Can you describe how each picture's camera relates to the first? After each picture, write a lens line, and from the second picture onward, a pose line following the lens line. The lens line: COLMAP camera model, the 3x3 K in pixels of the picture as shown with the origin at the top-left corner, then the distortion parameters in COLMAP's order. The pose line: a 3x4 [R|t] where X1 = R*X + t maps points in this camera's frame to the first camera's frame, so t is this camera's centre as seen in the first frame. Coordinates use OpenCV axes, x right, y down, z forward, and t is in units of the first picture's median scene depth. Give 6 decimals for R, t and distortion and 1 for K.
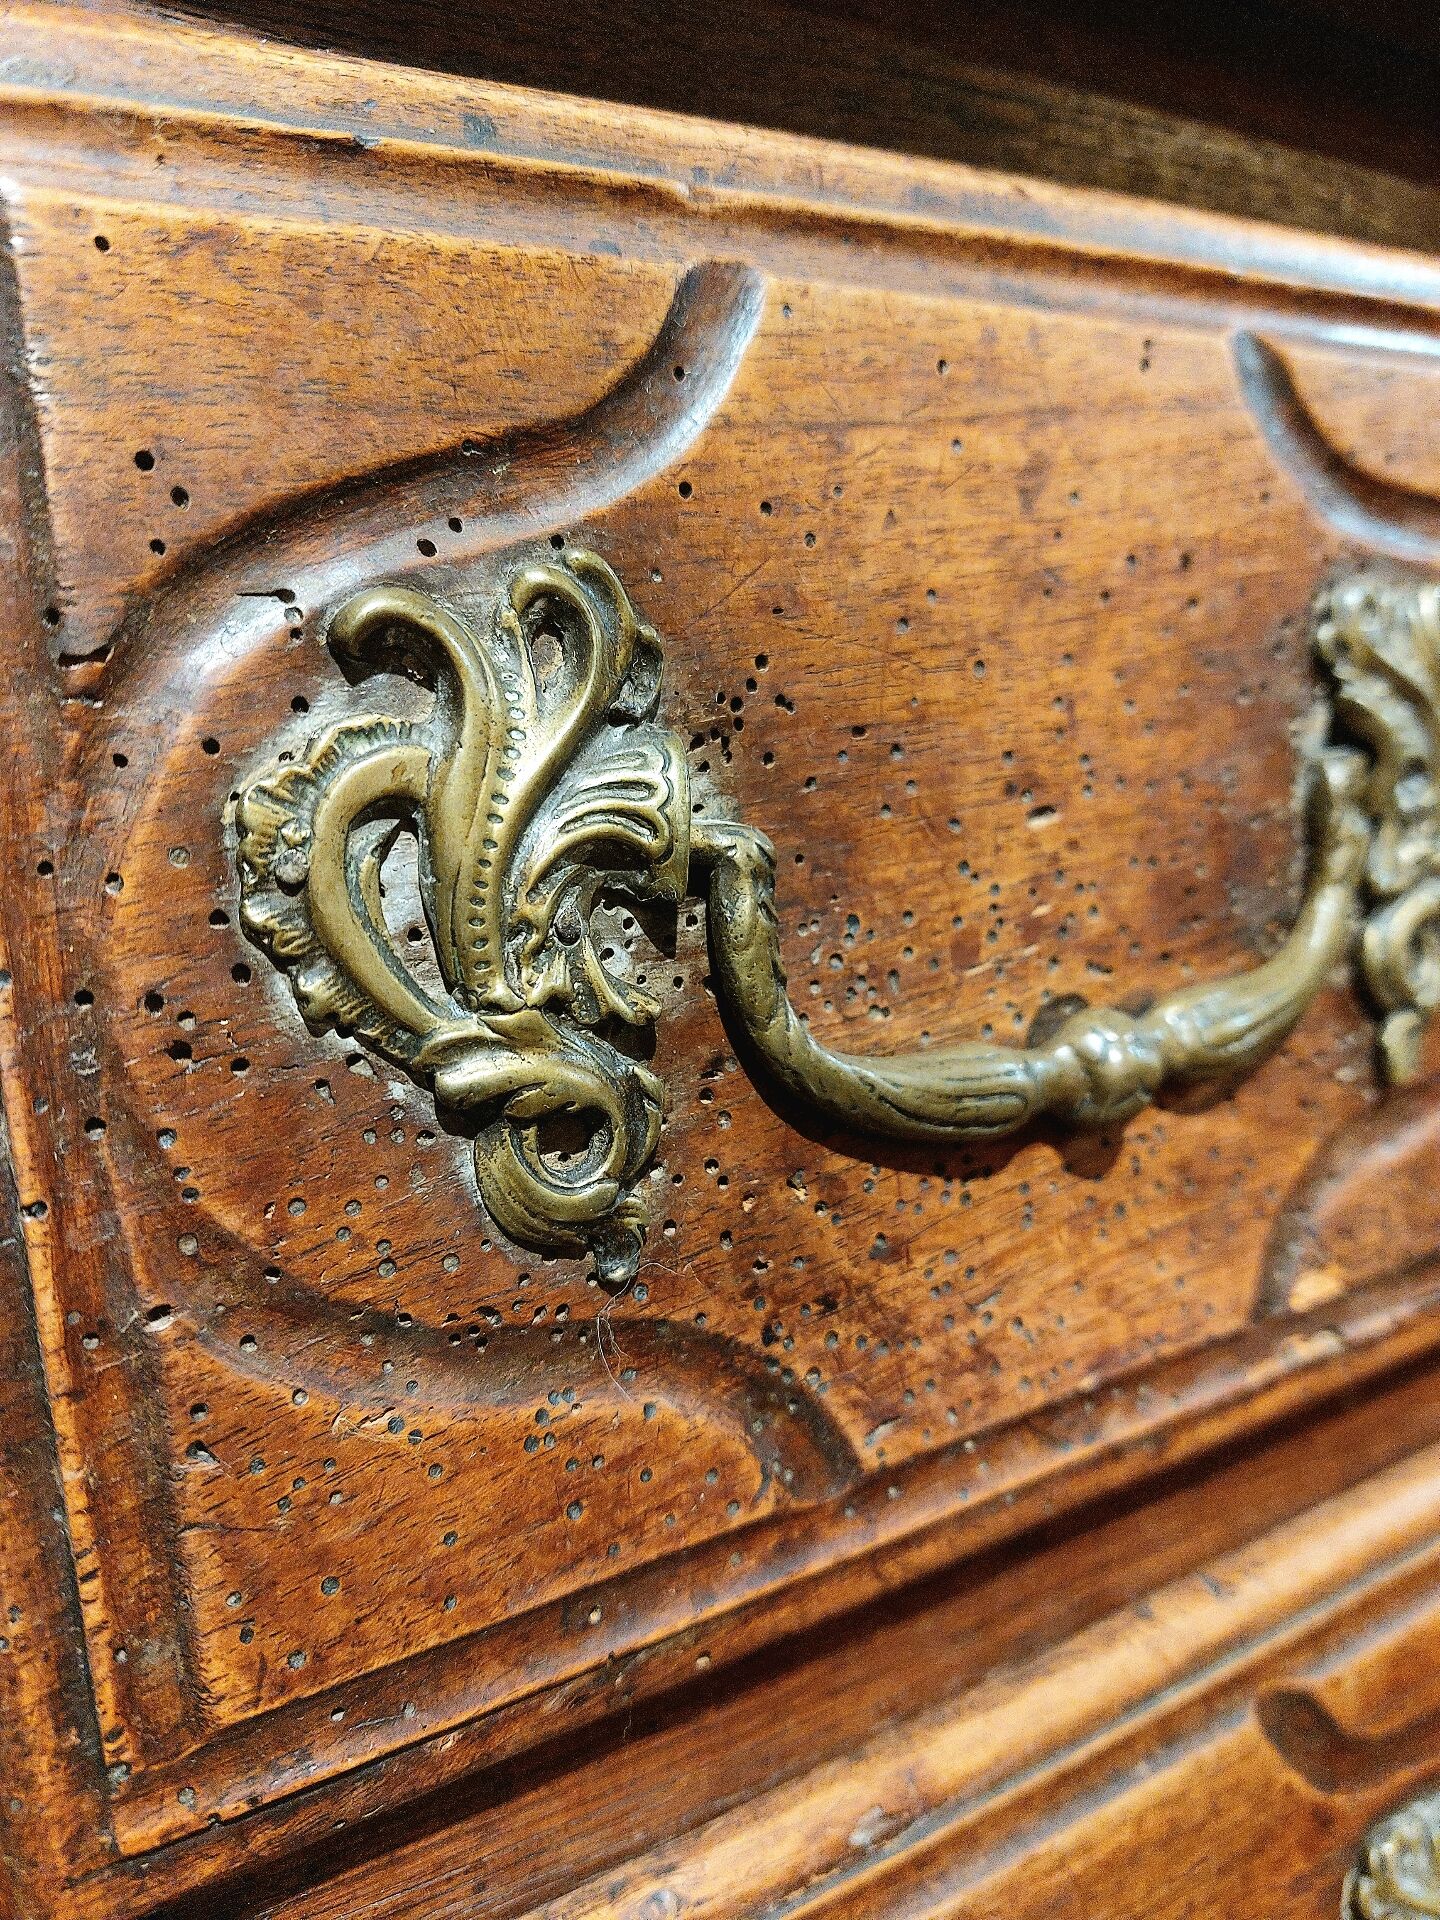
lens RADIAL K [[1495.8, 0, 713.0], [0, 1495.8, 952.0], [0, 0, 1]] dist [-0.007161, -0.000858]
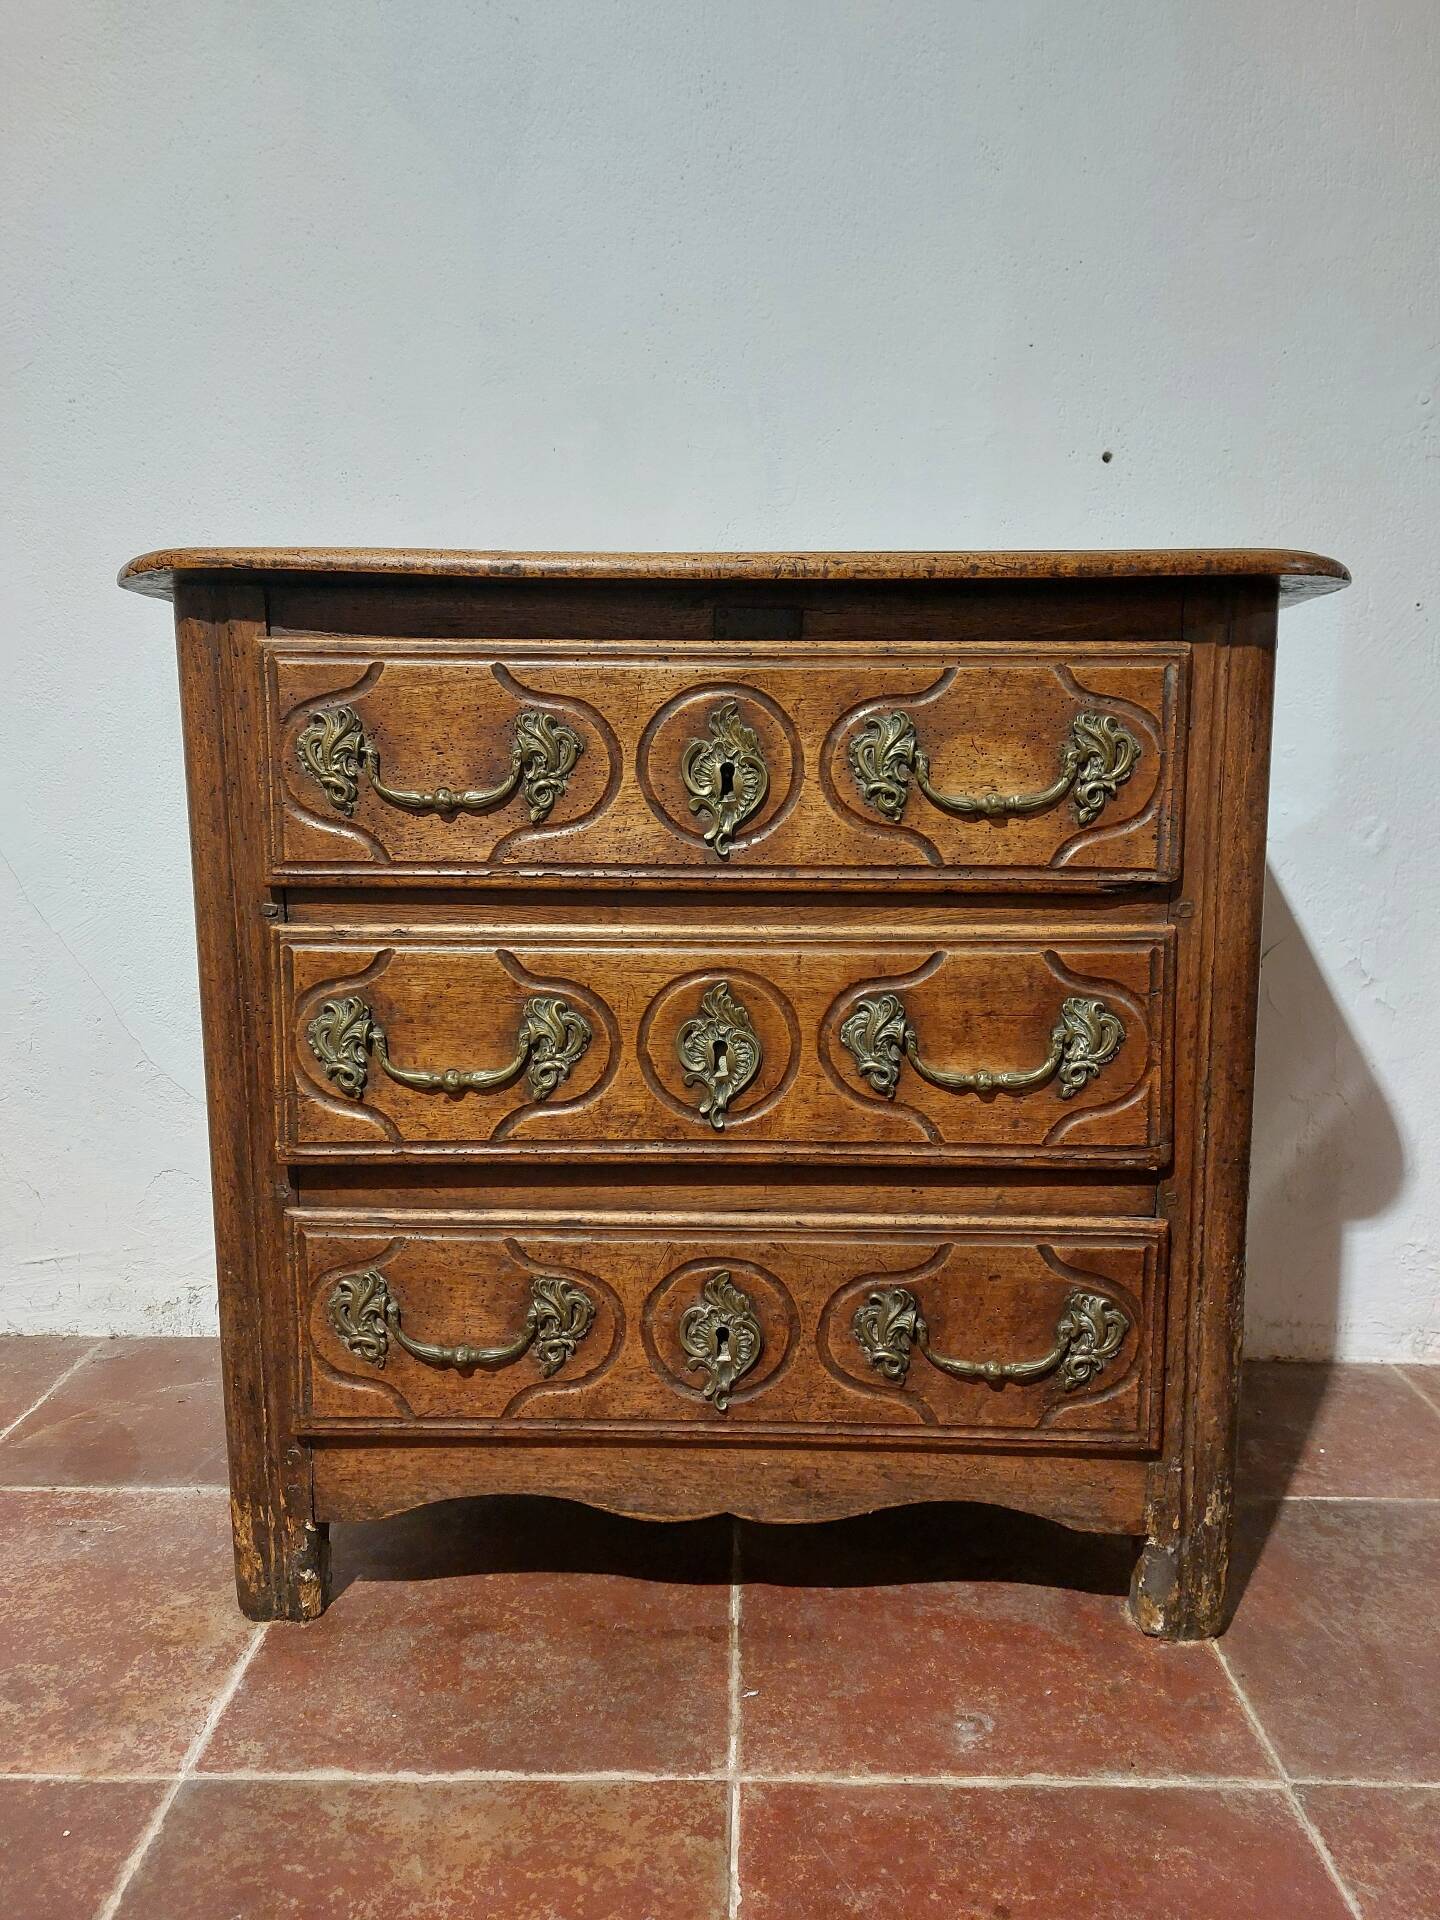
lens RADIAL K [[1413.2, 0, 730.8], [0, 1413.2, 972.8], [0, 0, 1]] dist [0.028518, -0.025773]
pose [[0.837662, 0.164731, -0.520755, 4.391032], [-0.141899, 0.986331, 0.083756, 0.129319], [0.527434, 0.003735, 0.849588, -3.185385]]
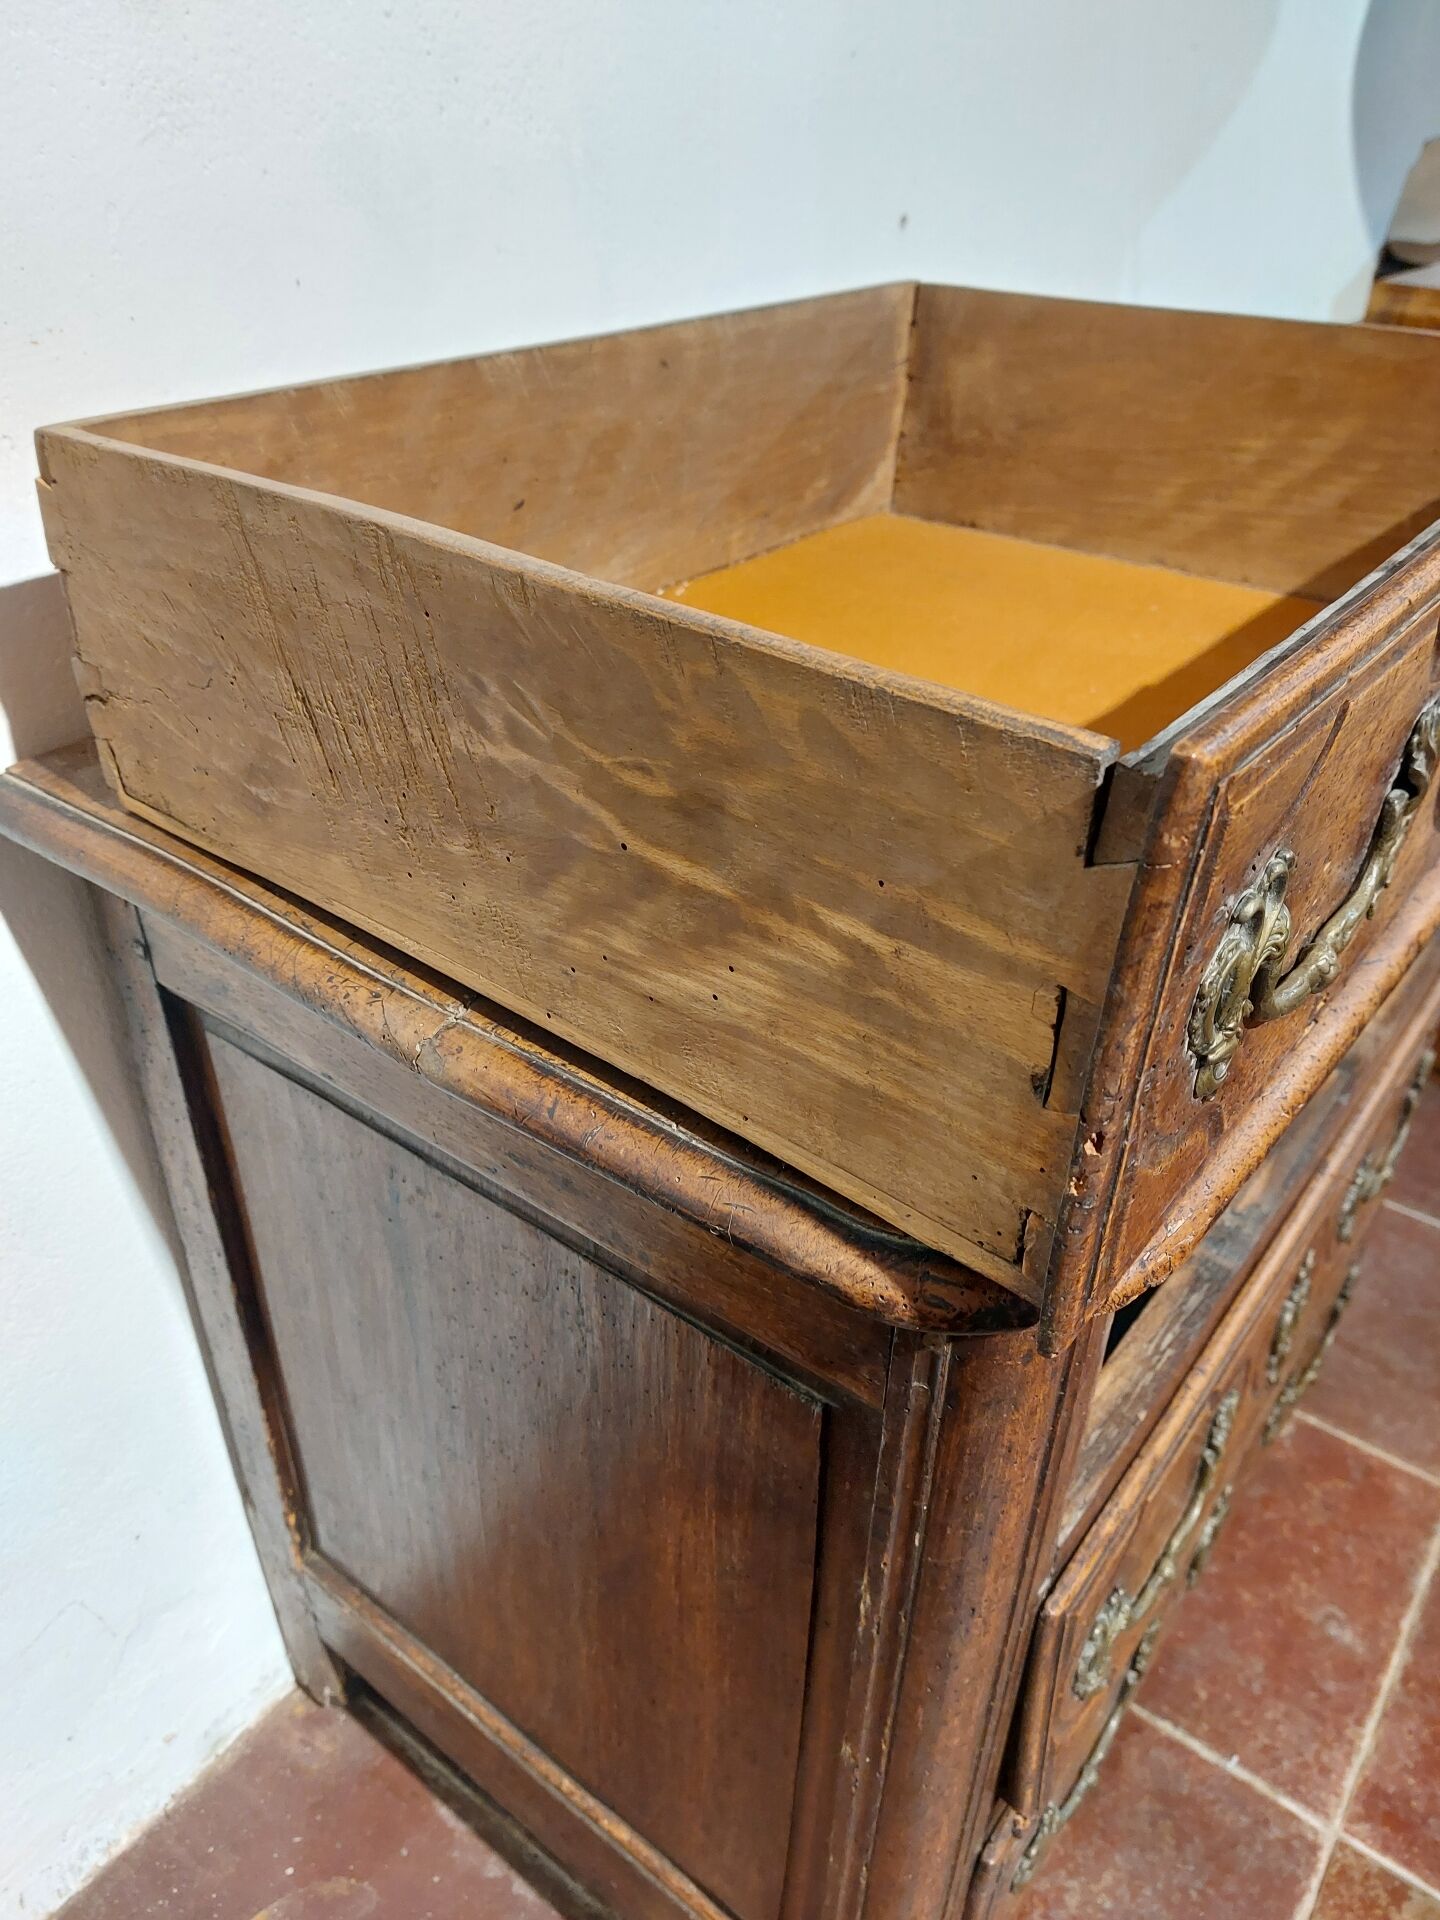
lens RADIAL K [[1413.2, 0, 735.3], [0, 1413.2, 966.6], [0, 0, 1]] dist [0.028518, -0.025773]
pose [[0.926849, -0.118965, 0.356087, -2.084385], [-0.041522, 0.910167, 0.412155, -2.130896], [-0.373131, -0.396791, 0.838648, -1.171336]]
